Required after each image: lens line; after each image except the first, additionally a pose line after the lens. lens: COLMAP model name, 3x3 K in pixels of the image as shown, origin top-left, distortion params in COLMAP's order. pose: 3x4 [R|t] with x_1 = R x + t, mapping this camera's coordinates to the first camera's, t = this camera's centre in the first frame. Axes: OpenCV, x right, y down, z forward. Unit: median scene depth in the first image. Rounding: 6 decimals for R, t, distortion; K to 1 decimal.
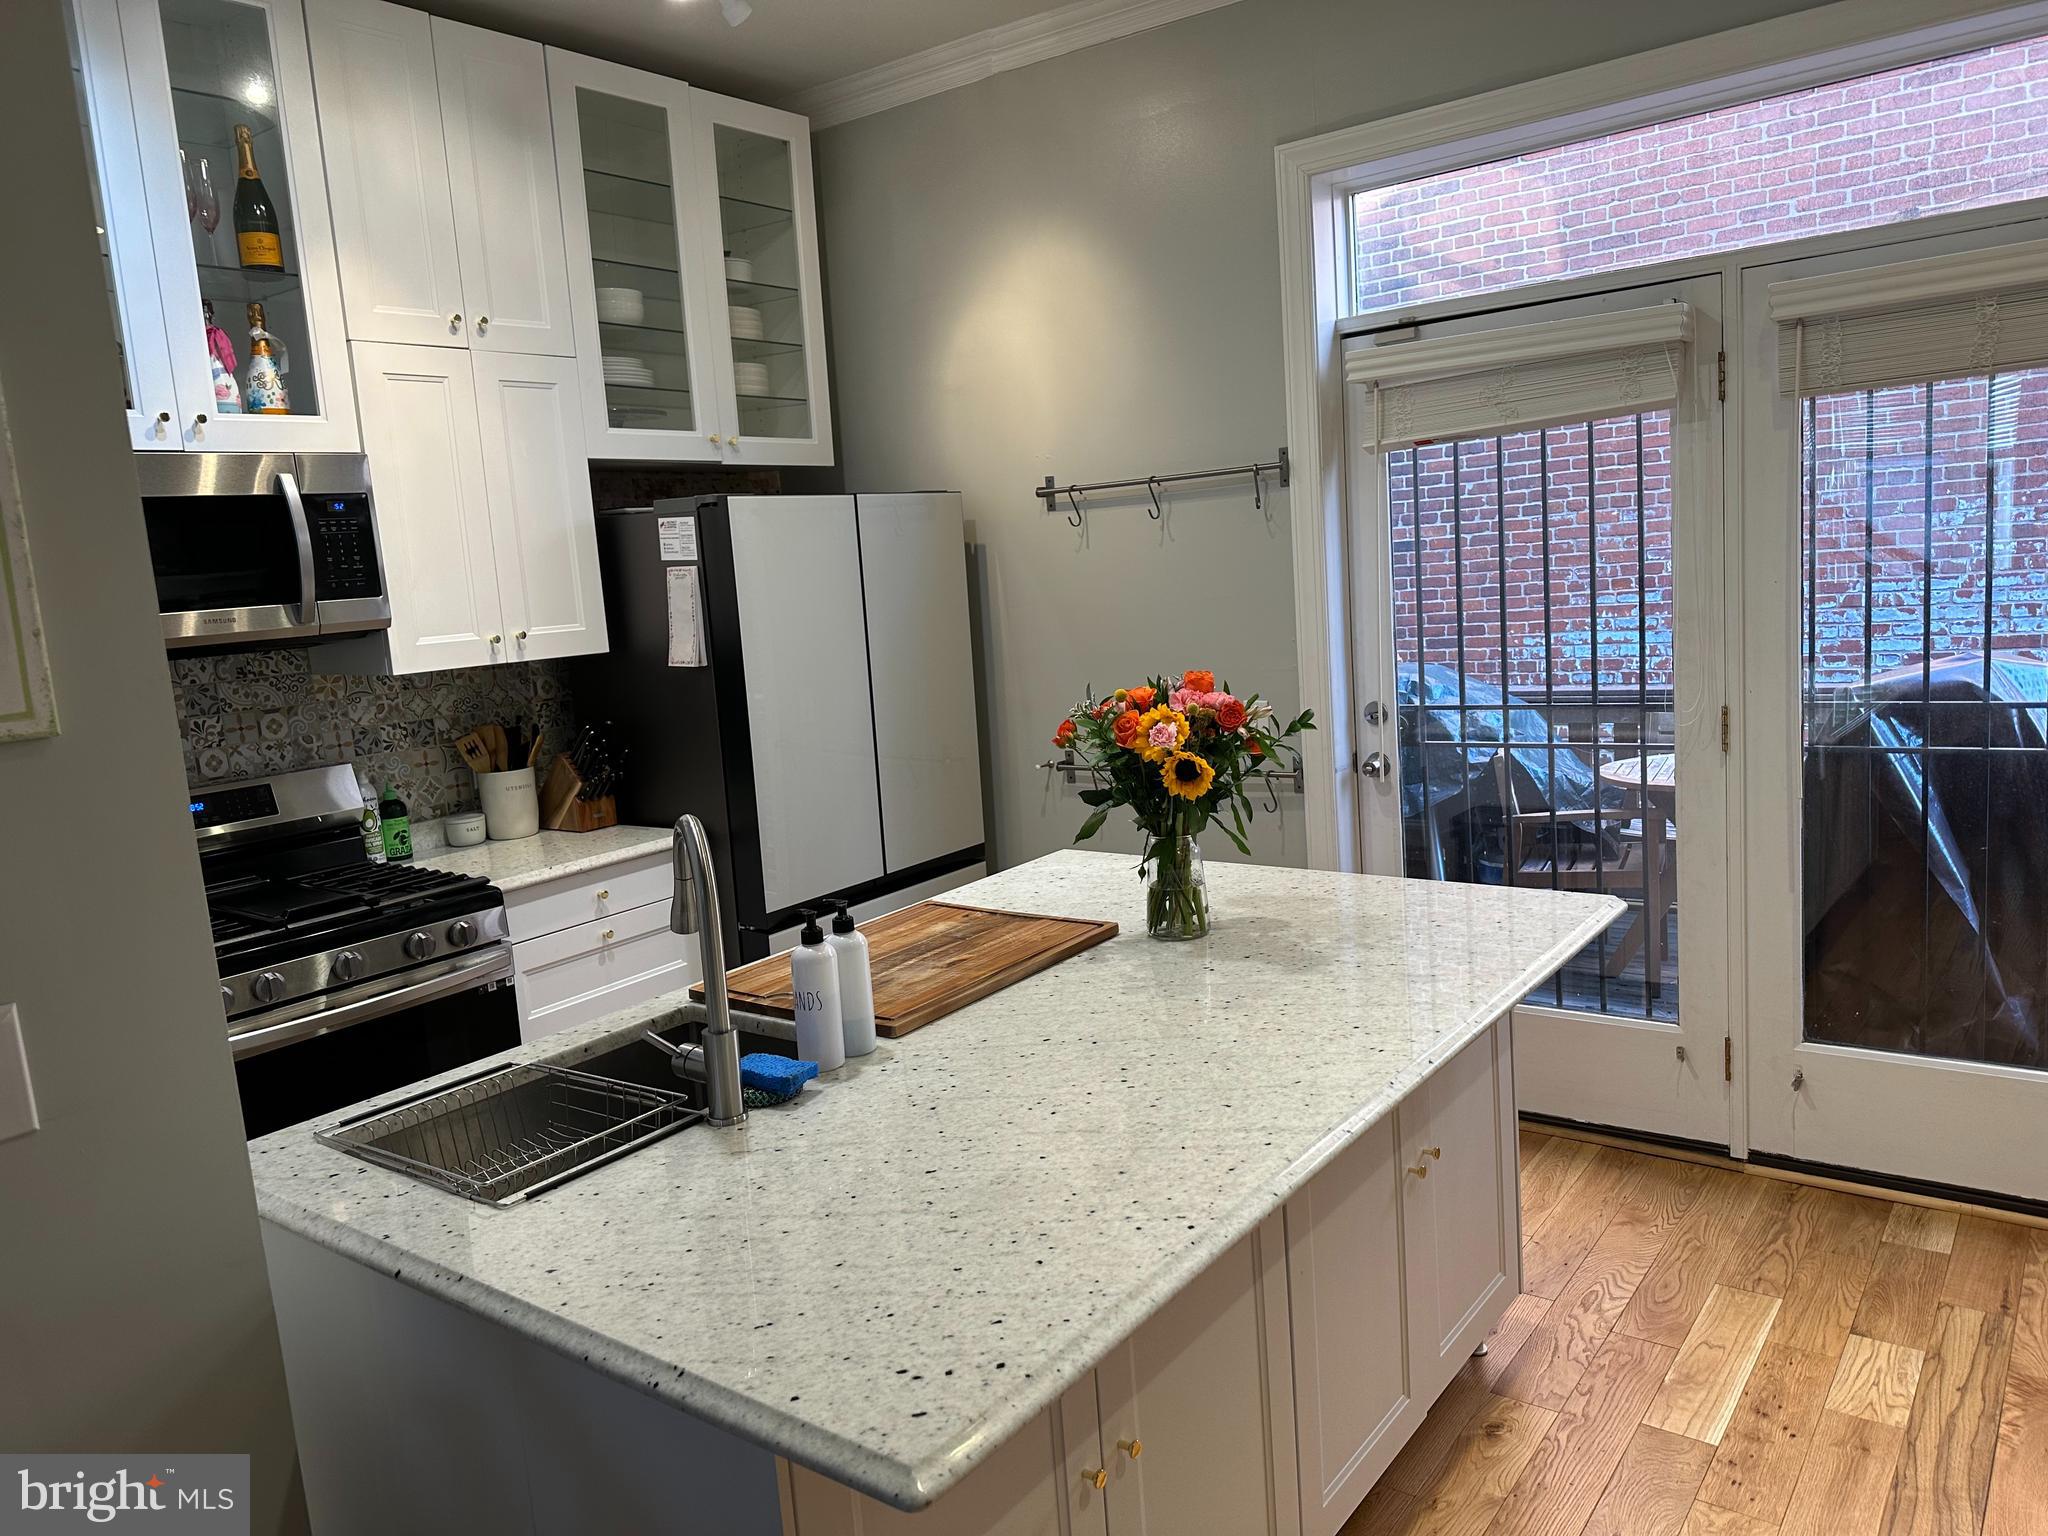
lens RADIAL K [[1461.4, 0, 1039.6], [0, 1461.4, 760.5], [0, 0, 1]] dist [0.045009, -0.042281]
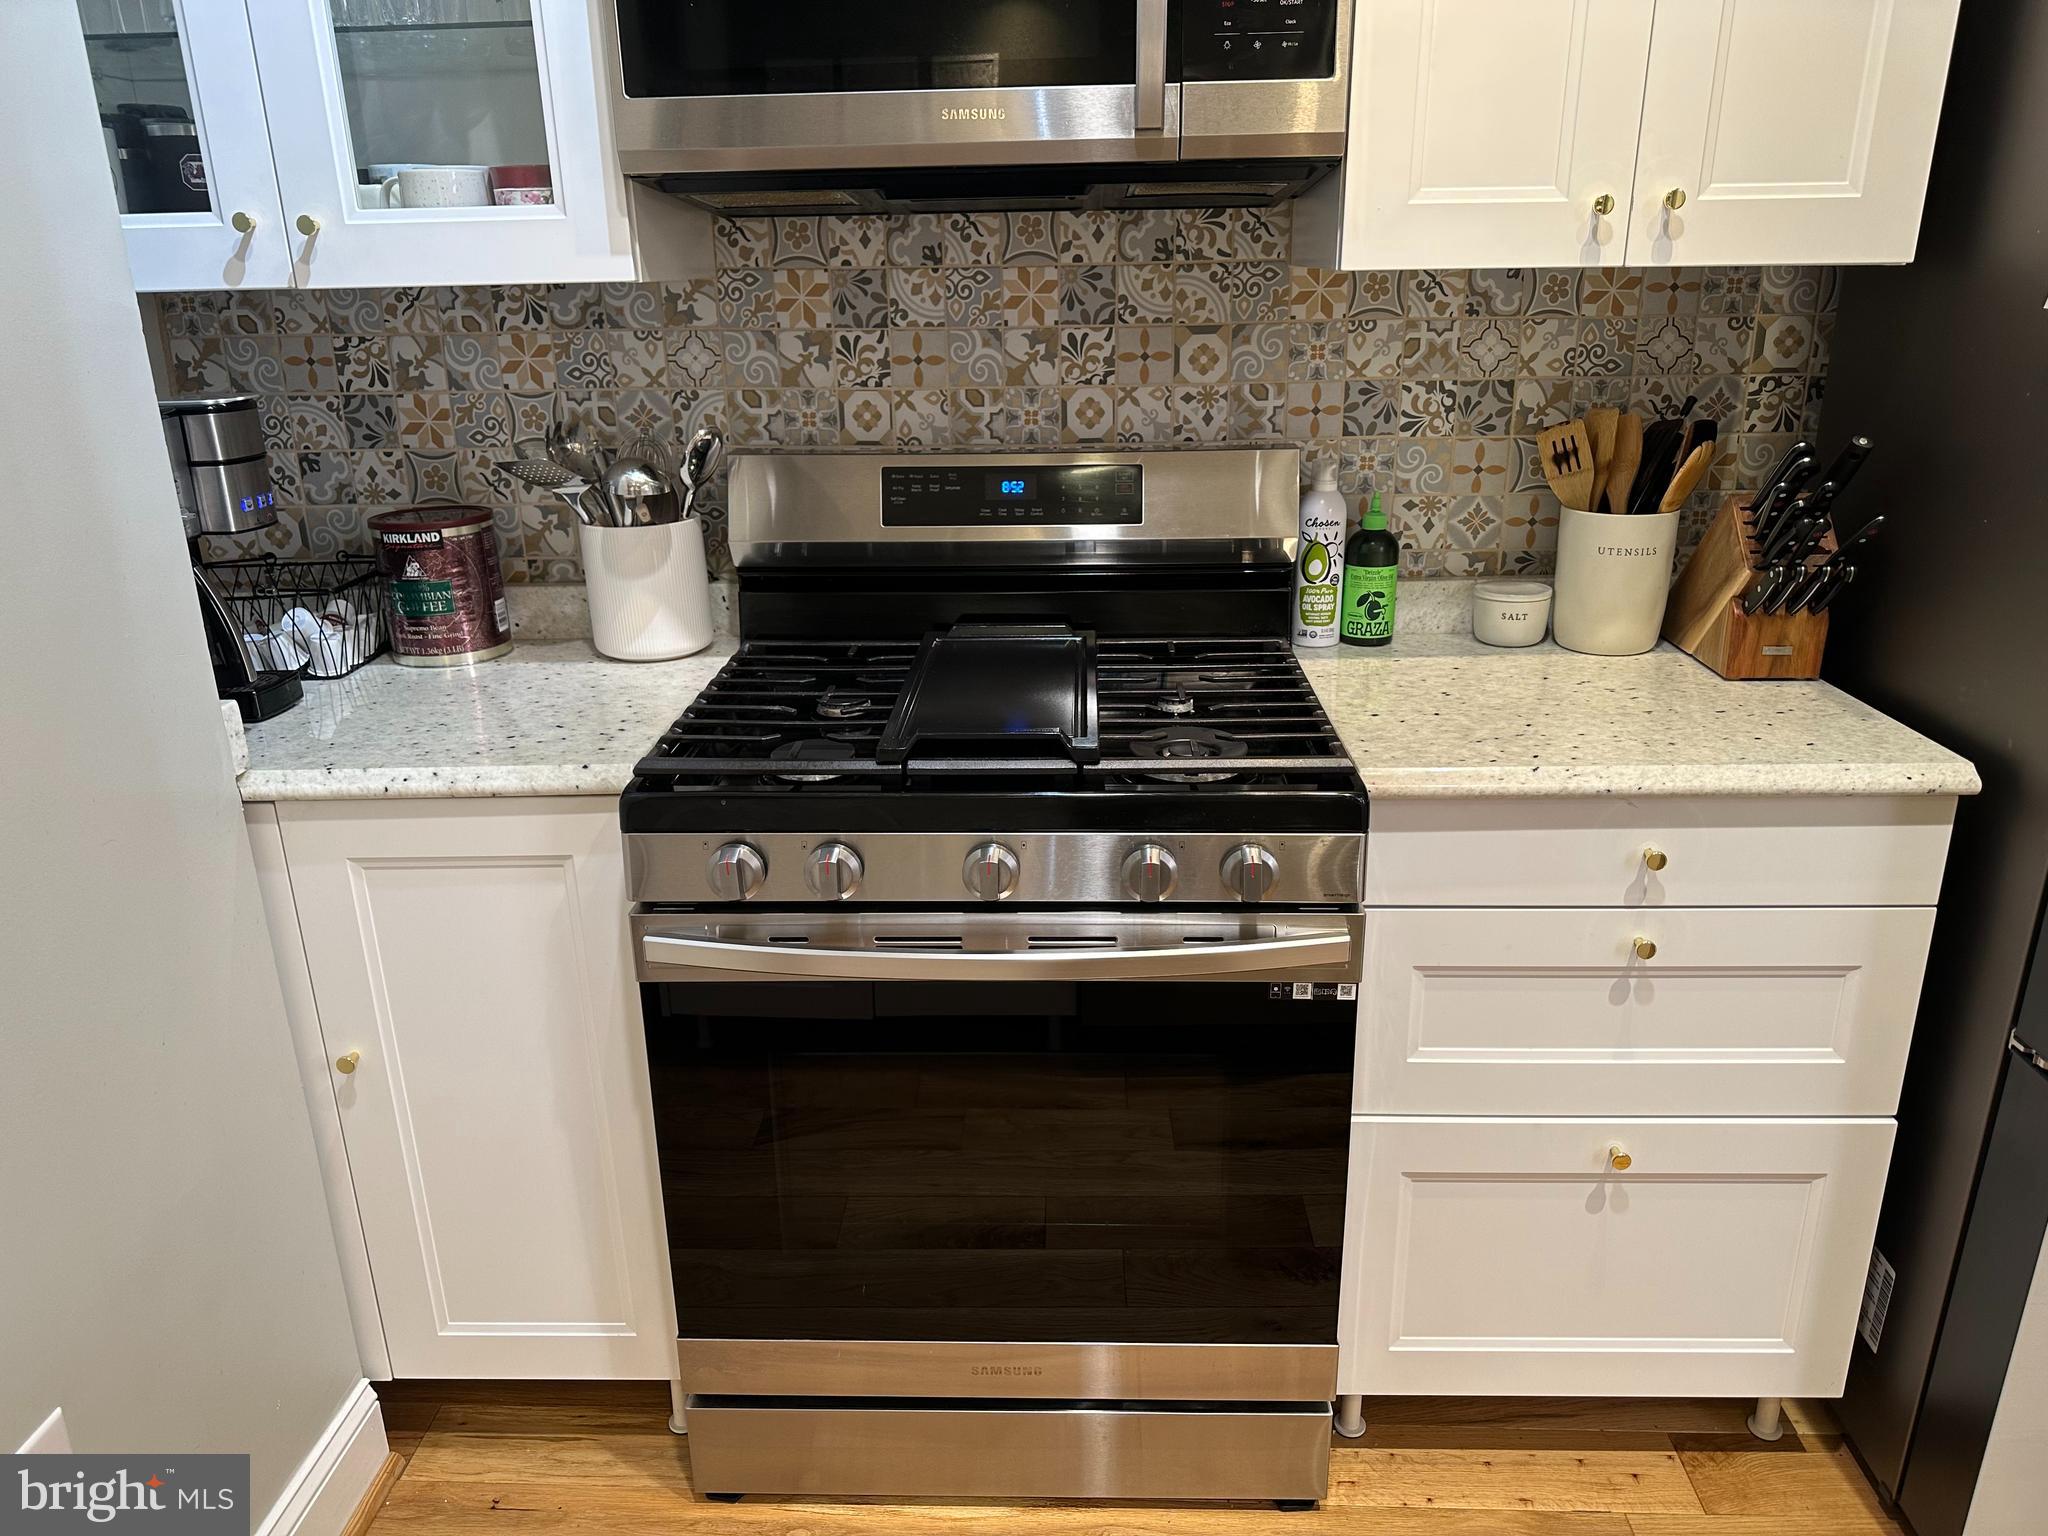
lens RADIAL K [[1461.4, 0, 1021.1], [0, 1461.4, 788.1], [0, 0, 1]] dist [0.045009, -0.042281]
pose [[0.563434, 0.336844, -0.754373, -0.086320], [-0.138286, 0.938676, 0.315855, -0.035295], [0.814505, -0.073644, 0.575463, 0.597621]]
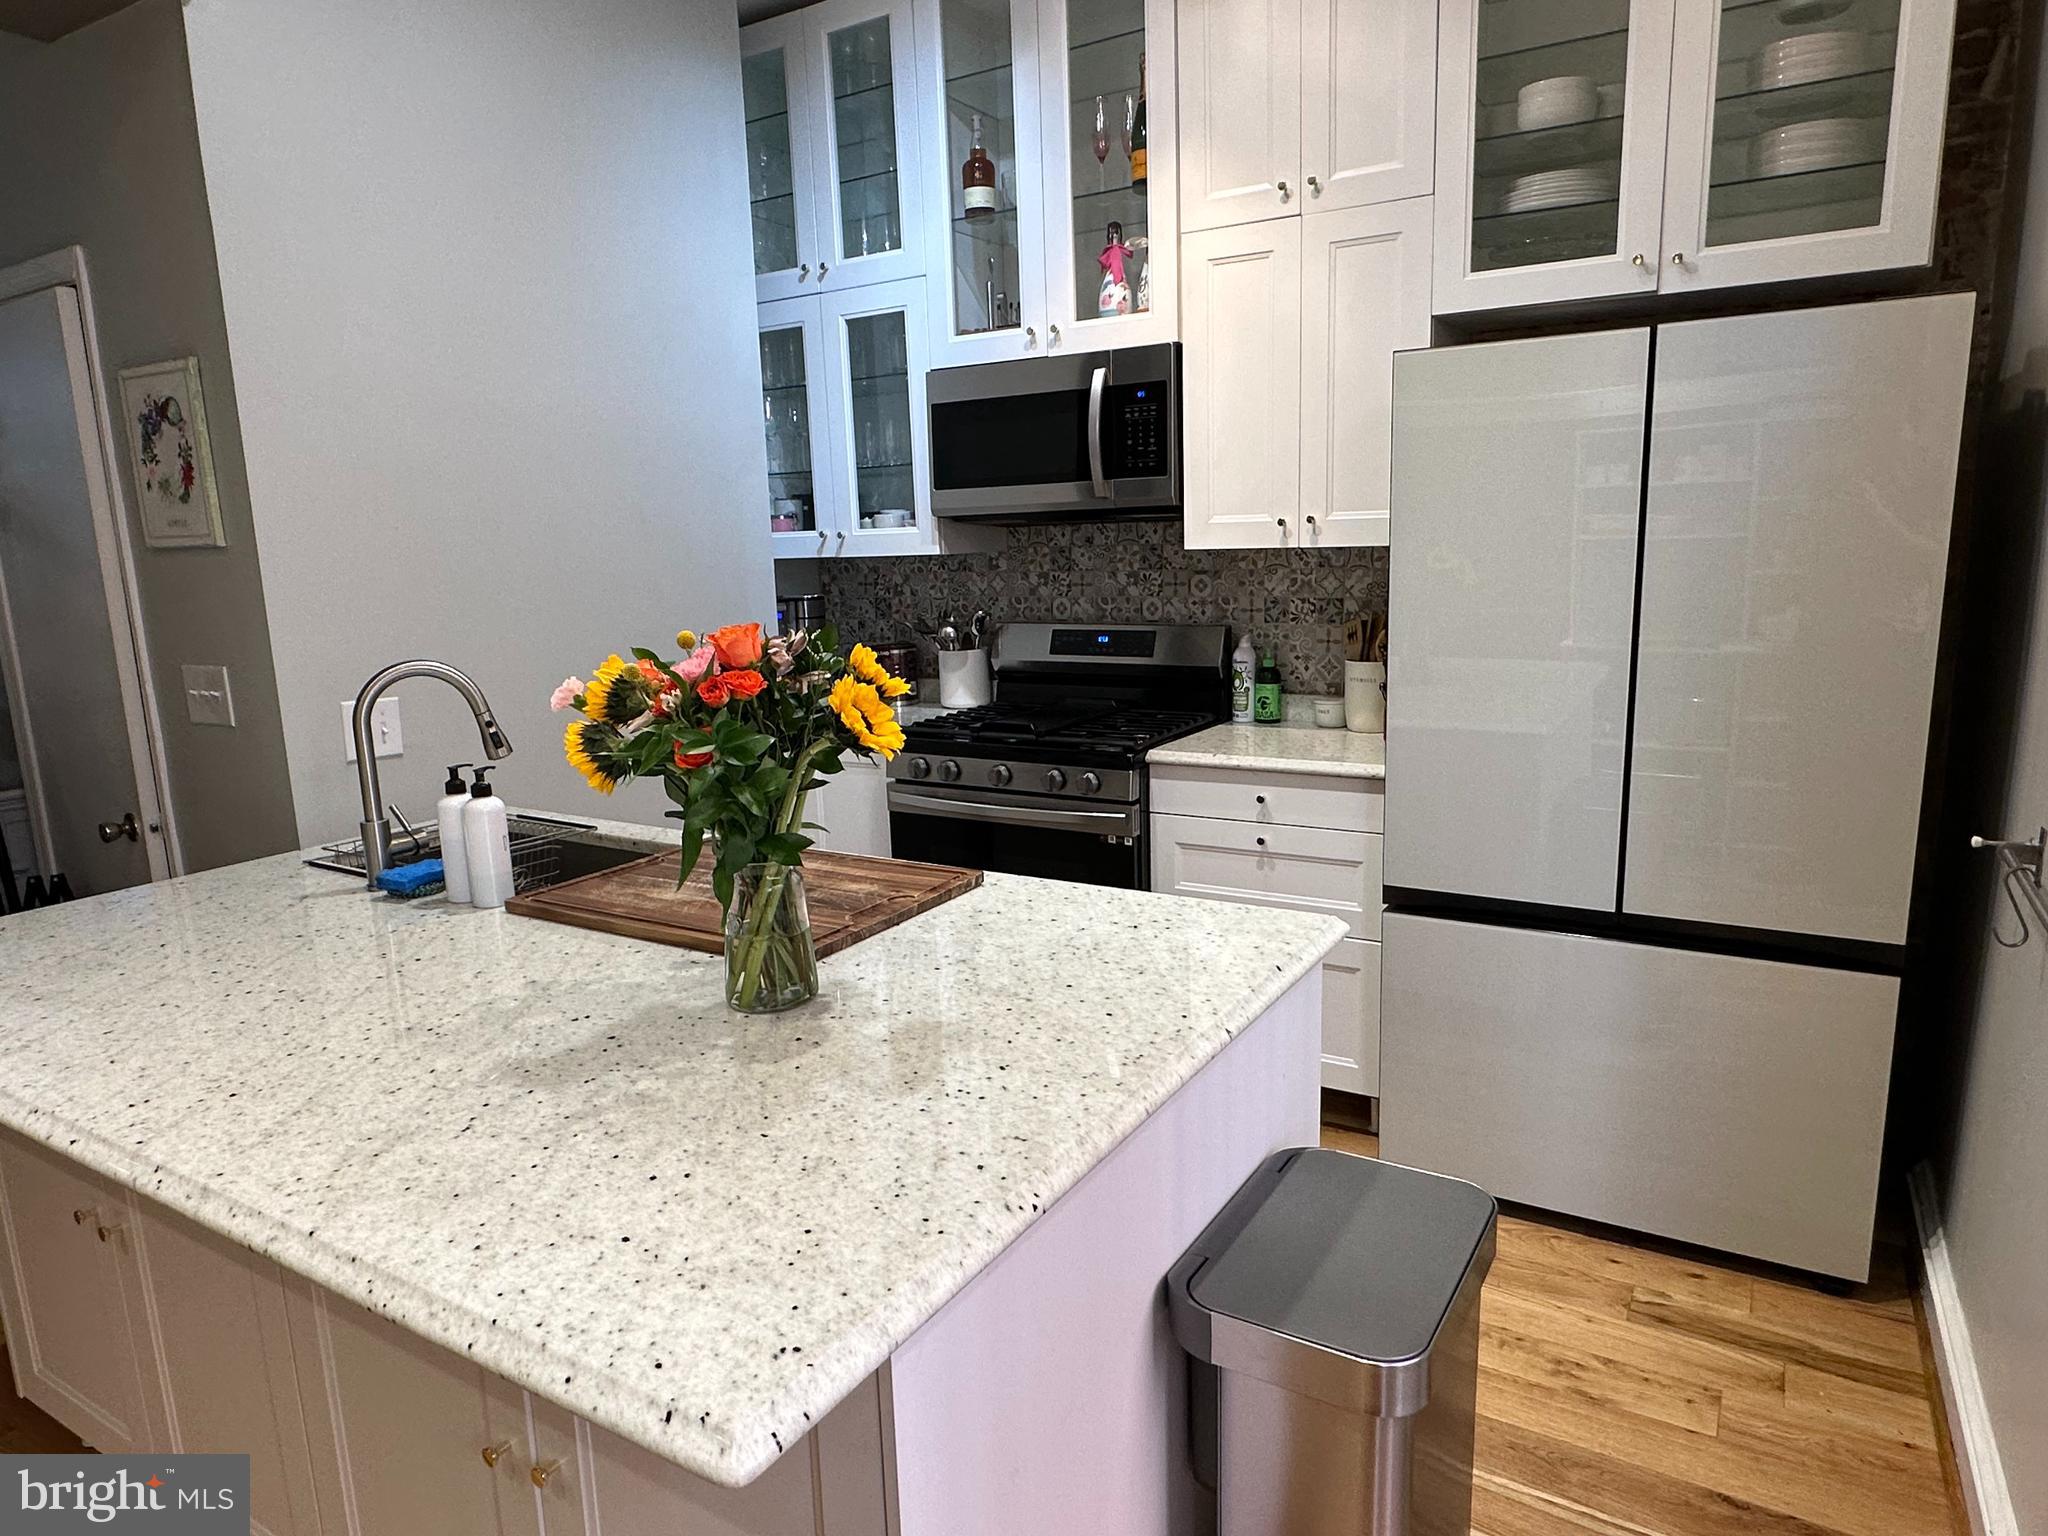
lens RADIAL K [[1262.9, 0, 1017.8], [0, 1262.9, 782.6], [0, 0, 1]] dist [-0.017474, 0.010835]
pose [[0.079292, 0.258536, -0.962742, 0.467496], [-0.114491, 0.961754, 0.248841, -0.102875], [0.990255, 0.090494, 0.105860, 0.739058]]
